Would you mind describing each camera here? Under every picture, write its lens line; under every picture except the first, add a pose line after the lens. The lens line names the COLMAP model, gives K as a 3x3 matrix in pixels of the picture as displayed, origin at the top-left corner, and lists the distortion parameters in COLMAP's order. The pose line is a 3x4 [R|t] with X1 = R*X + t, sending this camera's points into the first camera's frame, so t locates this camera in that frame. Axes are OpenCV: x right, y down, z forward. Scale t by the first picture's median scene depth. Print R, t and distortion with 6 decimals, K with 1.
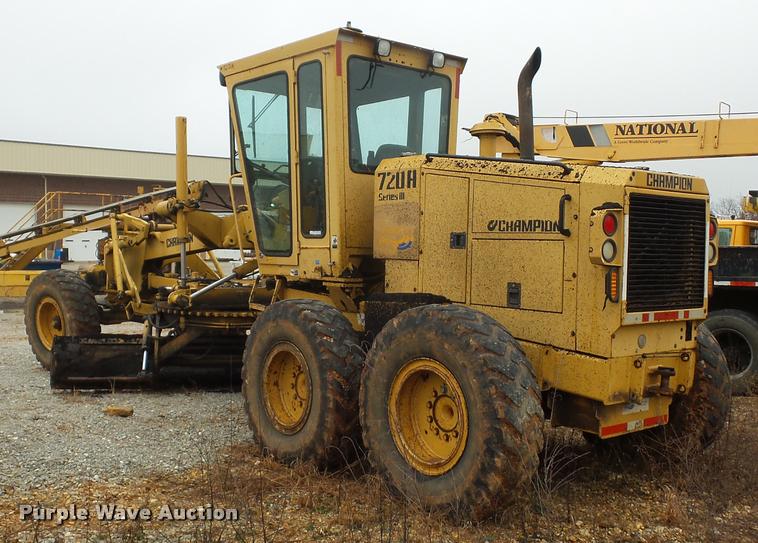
lens RADIAL K [[810.8, 0, 377.3], [0, 810.8, 256.6], [0, 0, 1]] dist [0.002816, -0.003062]
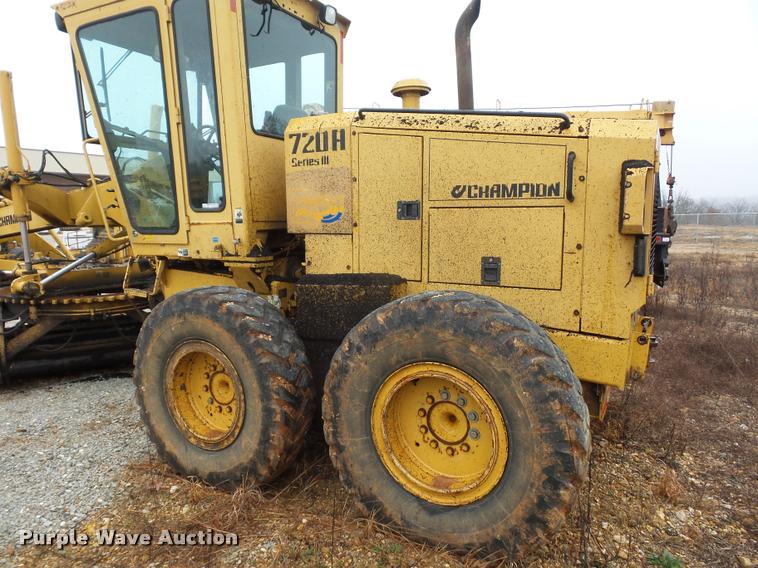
lens RADIAL K [[530.3, 0, 379.0], [0, 530.3, 284.0], [0, 0, 1]] dist [0.002433, -0.001538]
pose [[0.927645, -0.073809, 0.366097, -0.135297], [0.031094, 0.992137, 0.121236, -0.010497], [-0.372167, -0.101080, 0.922645, 0.444928]]
